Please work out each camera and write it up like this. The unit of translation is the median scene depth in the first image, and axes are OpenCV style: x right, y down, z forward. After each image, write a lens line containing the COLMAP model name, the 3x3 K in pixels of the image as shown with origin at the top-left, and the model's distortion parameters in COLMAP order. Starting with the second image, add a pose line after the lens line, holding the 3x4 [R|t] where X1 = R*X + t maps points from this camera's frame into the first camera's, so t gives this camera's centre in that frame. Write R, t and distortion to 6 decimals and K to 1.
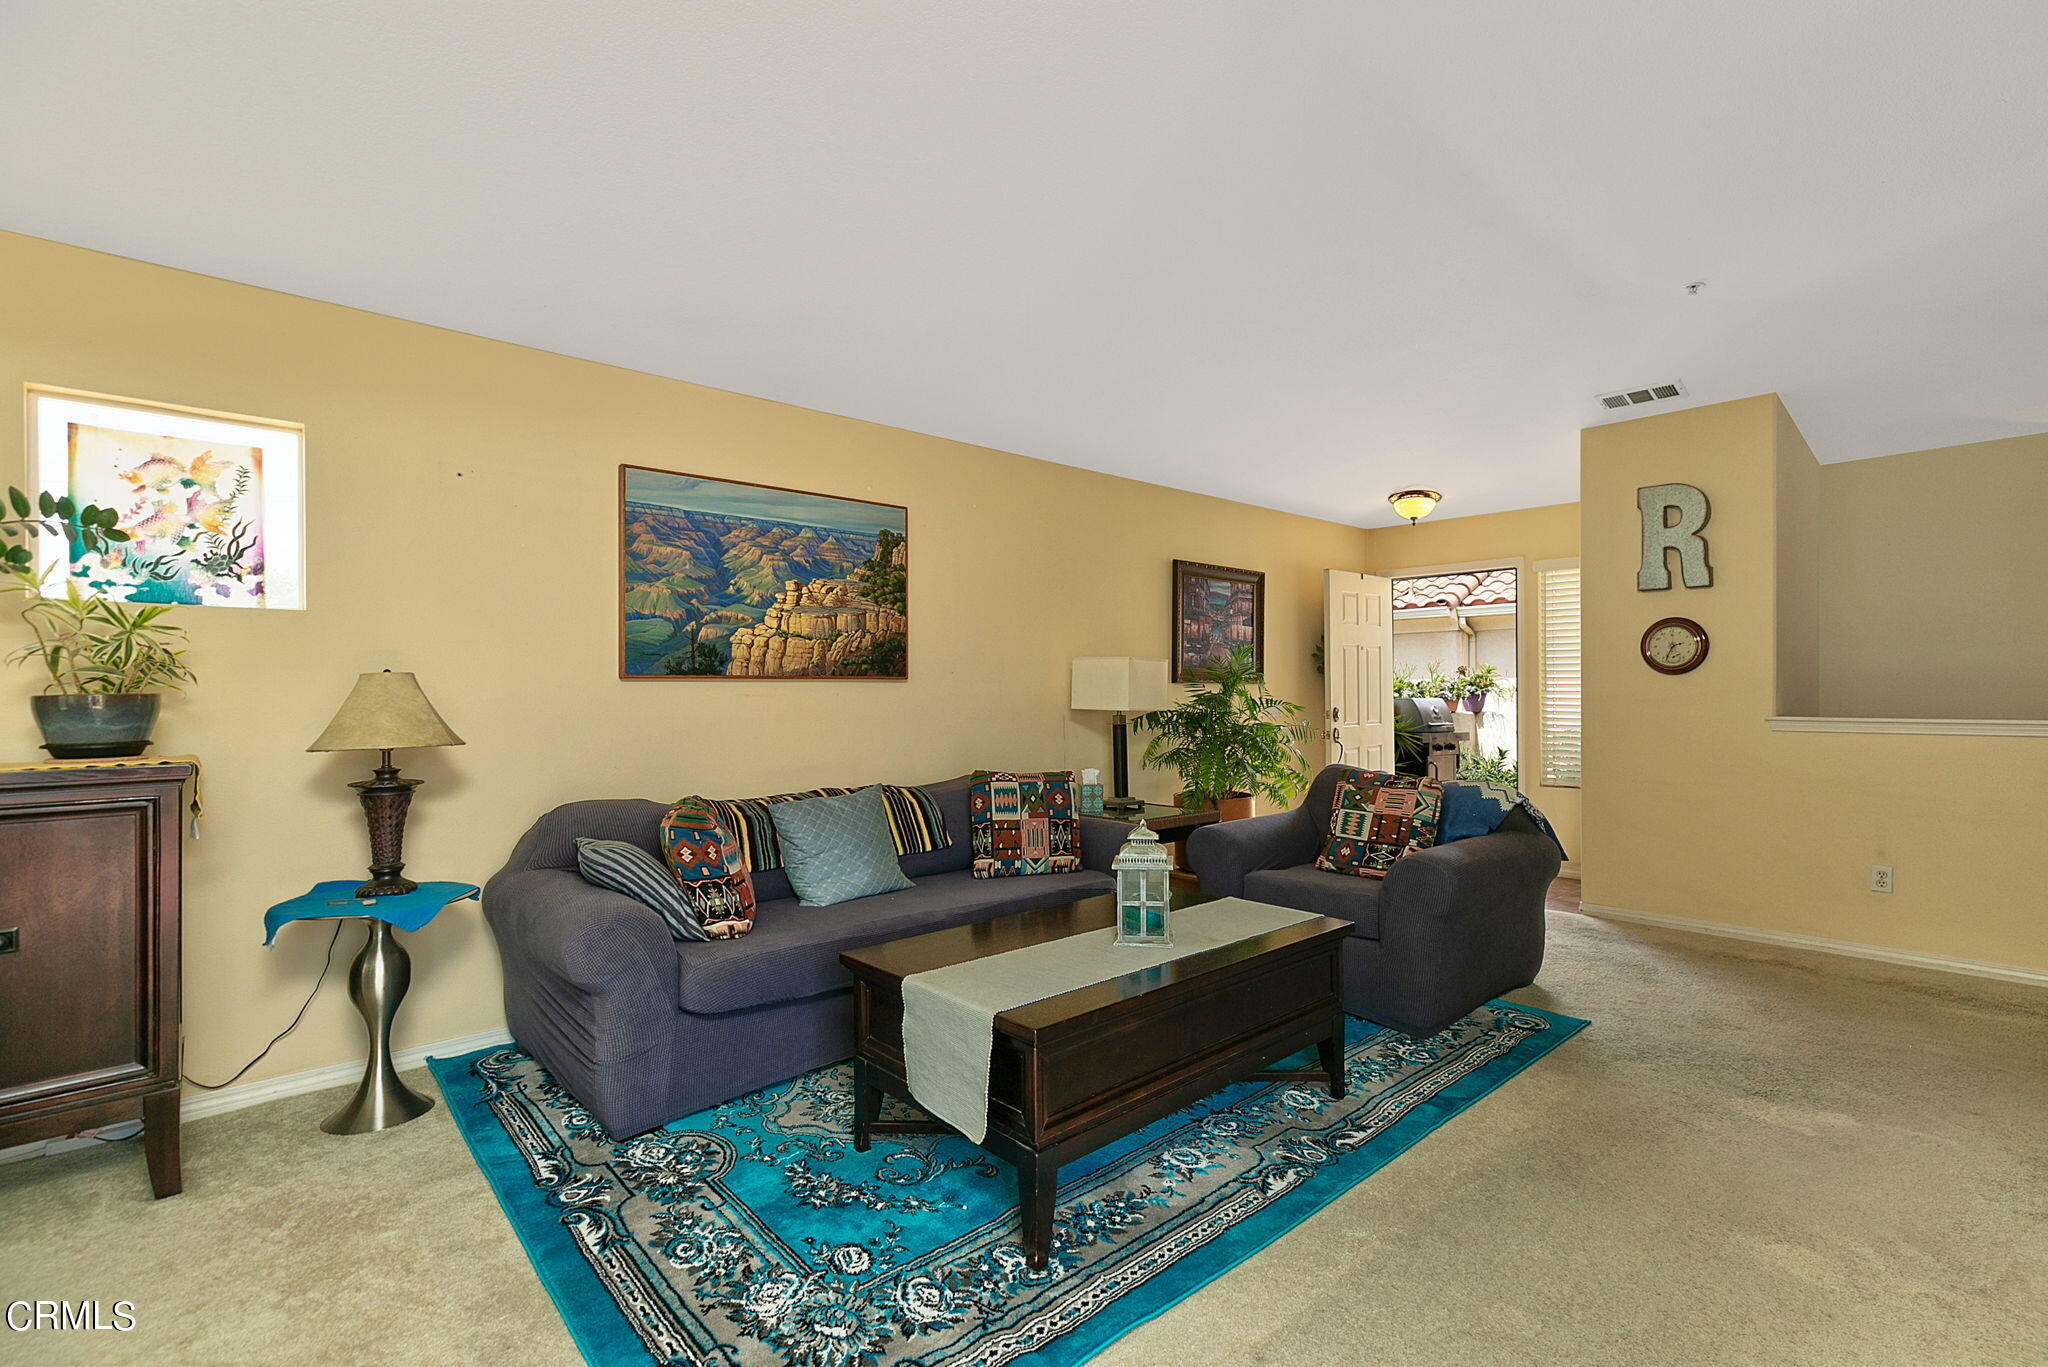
lens RADIAL K [[929.5, 0, 1033.5], [0, 929.5, 696.6], [0, 0, 1]] dist [0.009161, -0.000907]
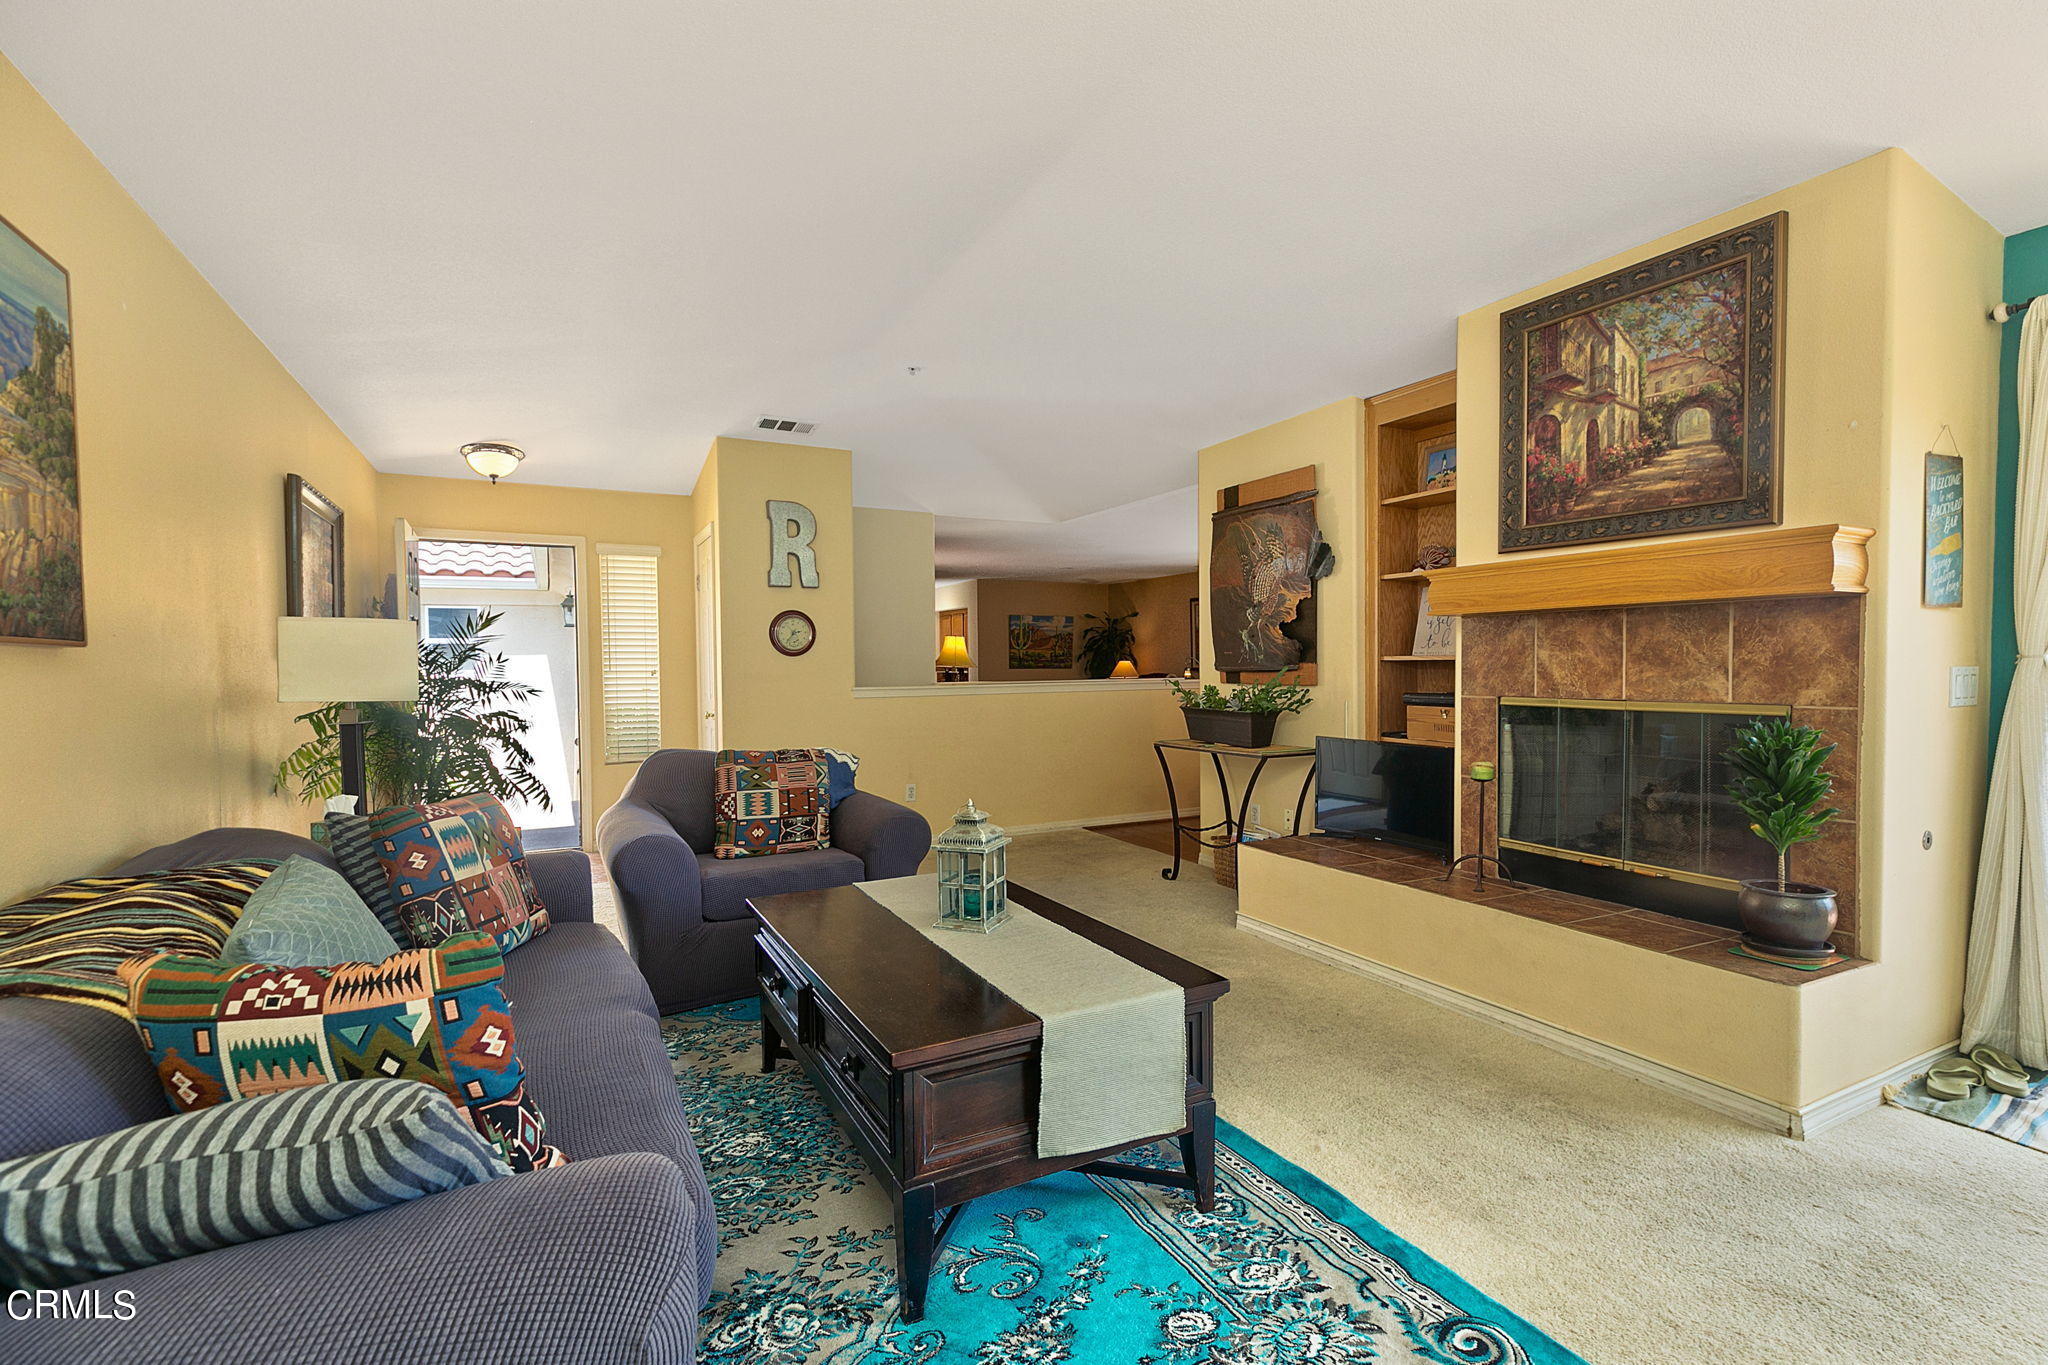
lens RADIAL K [[929.5, 0, 1039.4], [0, 929.5, 694.3], [0, 0, 1]] dist [0.009161, -0.000907]
pose [[0.235760, -0.028083, 0.971406, -0.325987], [0.014060, 0.999576, 0.025485, 0.000117], [-0.971710, 0.007650, 0.236055, 0.289463]]
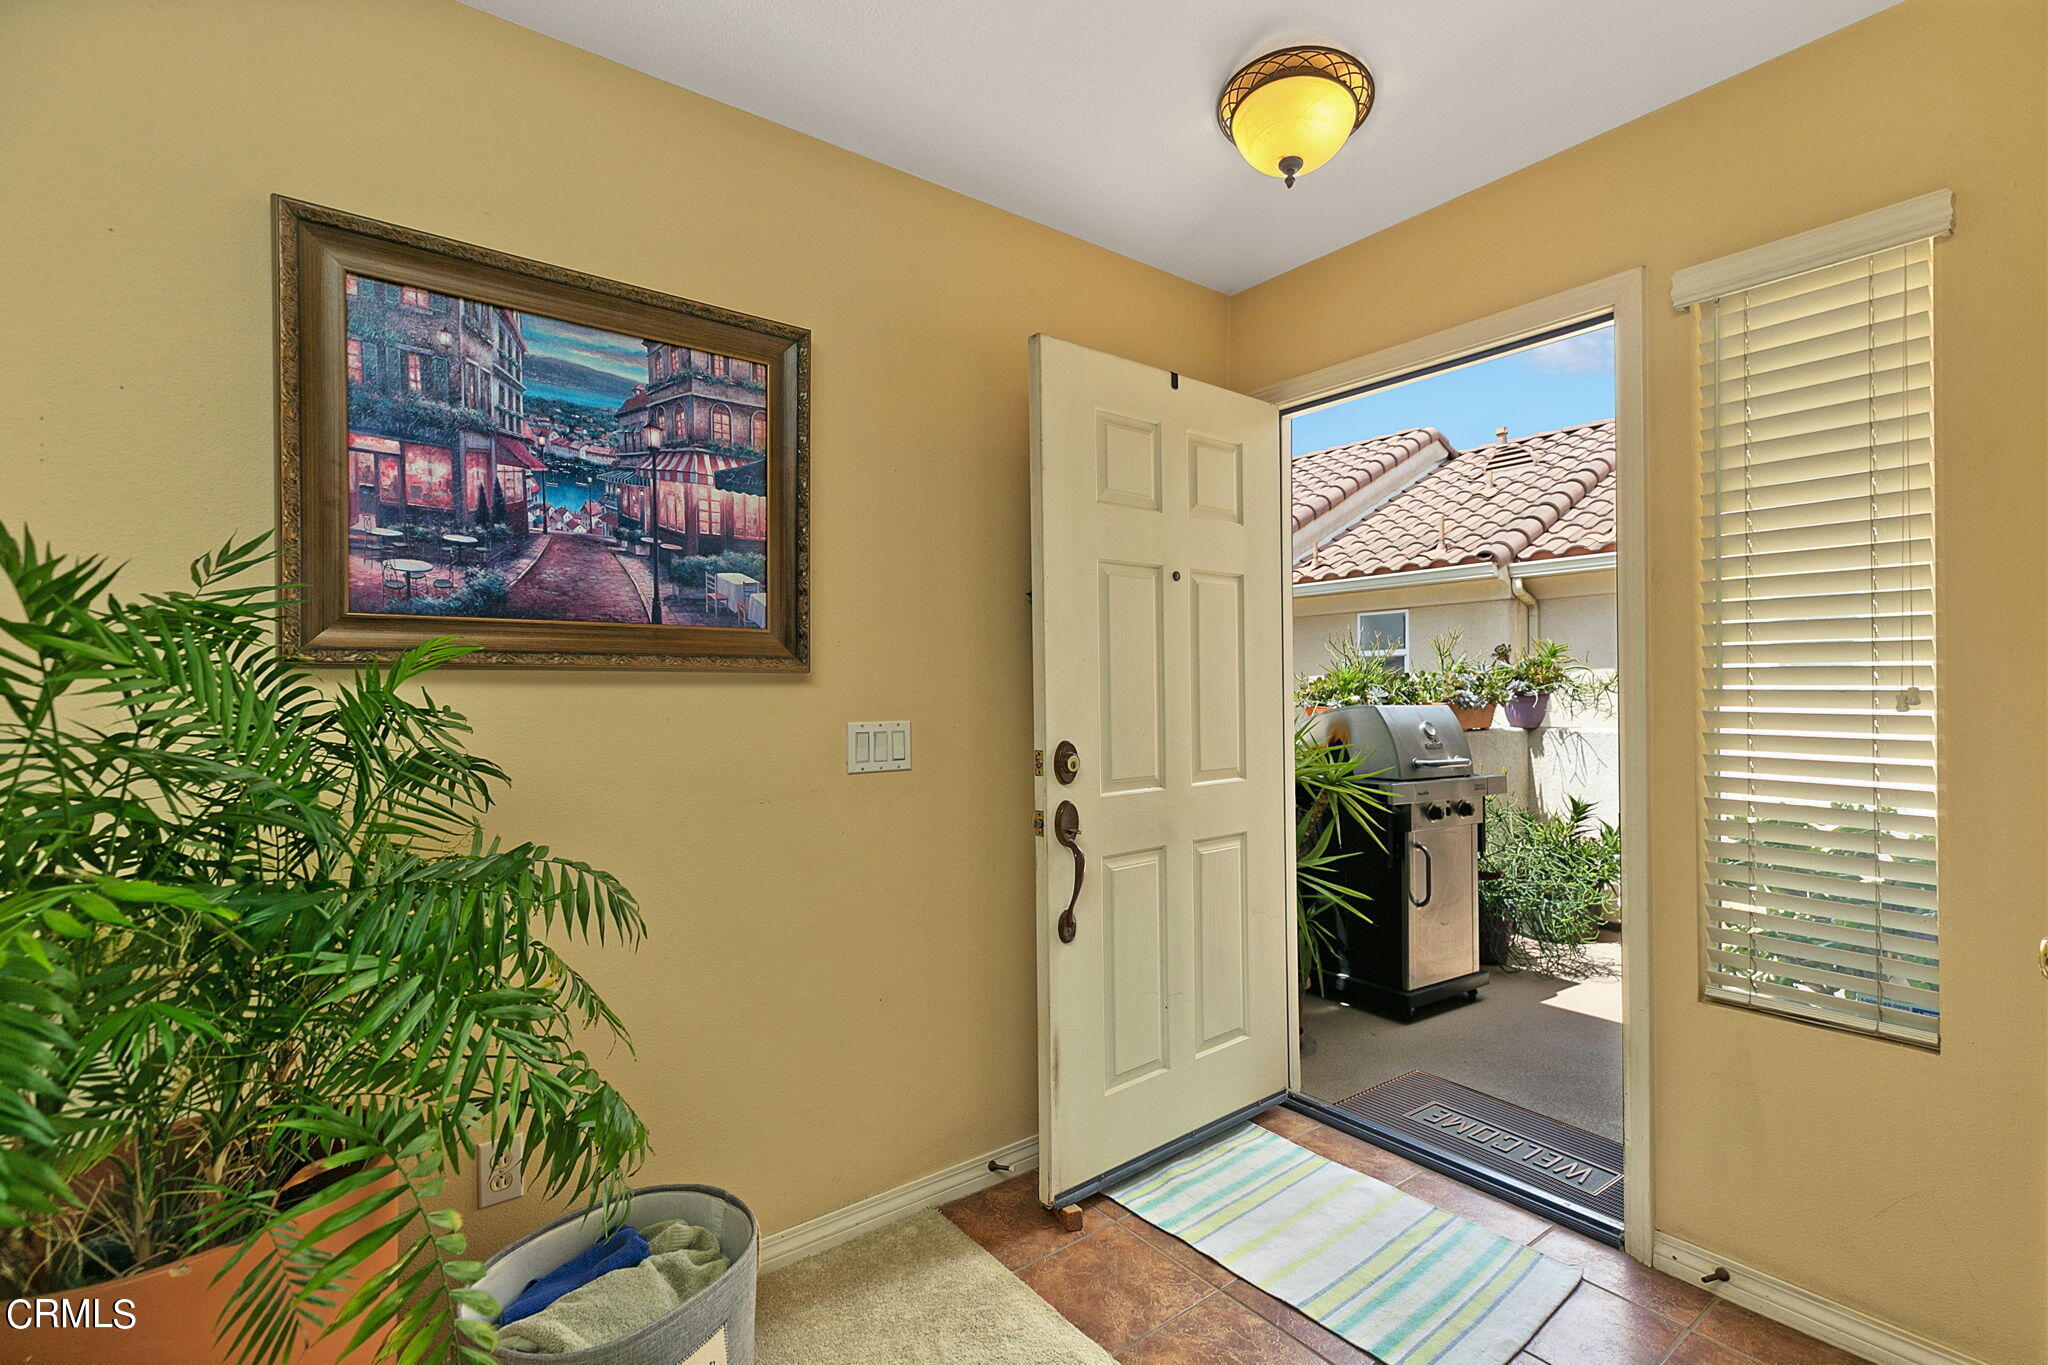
lens RADIAL K [[929.5, 0, 1007.5], [0, 929.5, 688.6], [0, 0, 1]] dist [0.009161, -0.000907]
pose [[0.996336, -0.000242, -0.085530, 0.334338], [-0.000127, 0.999991, -0.004303, -0.006611], [0.085531, 0.004298, 0.996326, 0.660612]]
